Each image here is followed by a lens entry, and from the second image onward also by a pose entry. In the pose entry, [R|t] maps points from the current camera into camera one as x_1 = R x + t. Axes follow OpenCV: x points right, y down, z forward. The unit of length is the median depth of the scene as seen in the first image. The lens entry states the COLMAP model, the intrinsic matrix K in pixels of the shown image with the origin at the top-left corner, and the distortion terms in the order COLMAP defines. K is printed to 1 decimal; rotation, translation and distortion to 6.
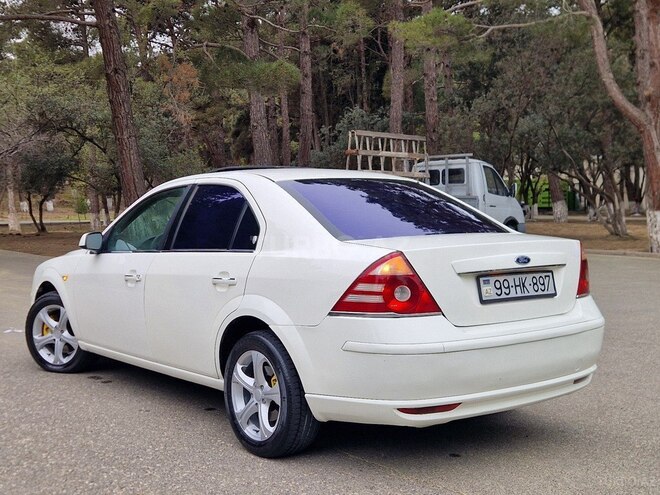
lens RADIAL K [[797.4, 0, 329.7], [0, 797.4, 257.7], [0, 0, 1]] dist [0.079203, -0.028946]
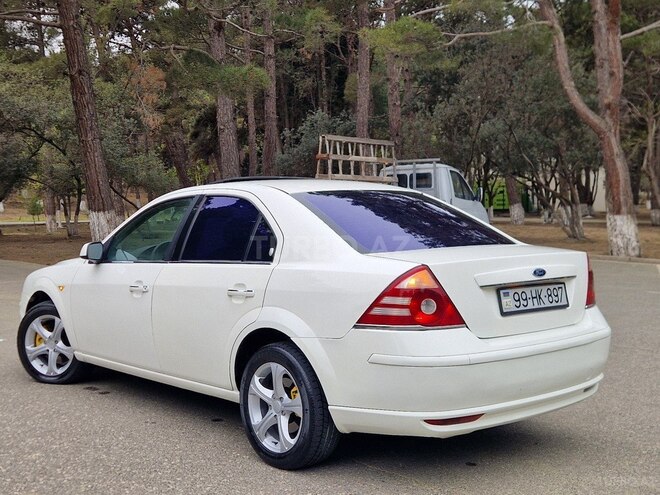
lens RADIAL K [[797.6, 0, 330.0], [0, 797.6, 247.5], [0, 0, 1]] dist [0.081418, -0.044369]
pose [[0.998223, -0.001004, 0.059588, -0.056041], [0.001803, 0.999909, -0.013366, -0.010111], [-0.059569, 0.013450, 0.998134, -0.006800]]
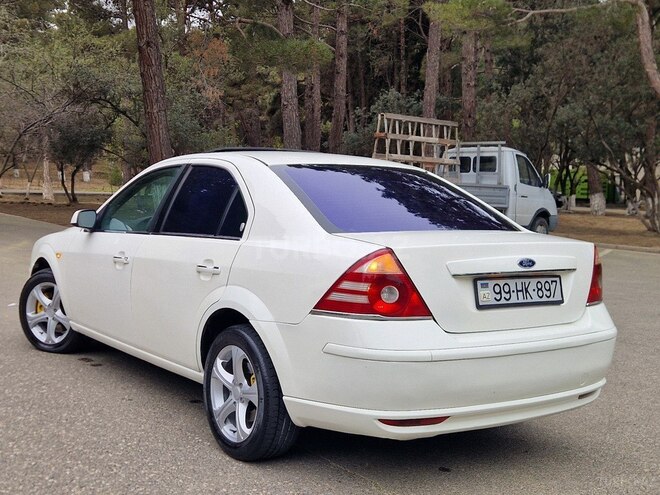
lens RADIAL K [[797.6, 0, 330.0], [0, 797.6, 247.5], [0, 0, 1]] dist [0.081418, -0.044369]
pose [[0.998049, 0.045535, -0.042720, 0.034969], [-0.045061, 0.998912, 0.011989, -0.010007], [0.043220, -0.010040, 0.999015, 0.047458]]
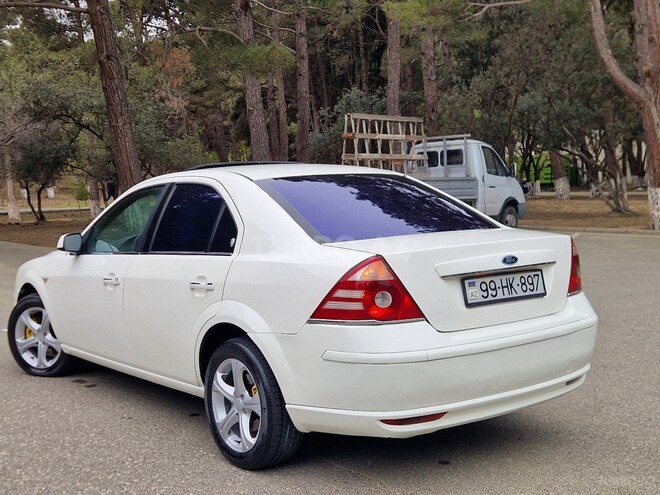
lens RADIAL K [[796.5, 0, 334.2], [0, 796.5, 248.7], [0, 0, 1]] dist [0.082612, -0.034855]
pose [[0.999763, -0.021731, -0.000873, 0.020402], [0.021742, 0.999652, 0.014933, -0.018719], [0.000548, -0.014948, 0.999888, 0.027289]]
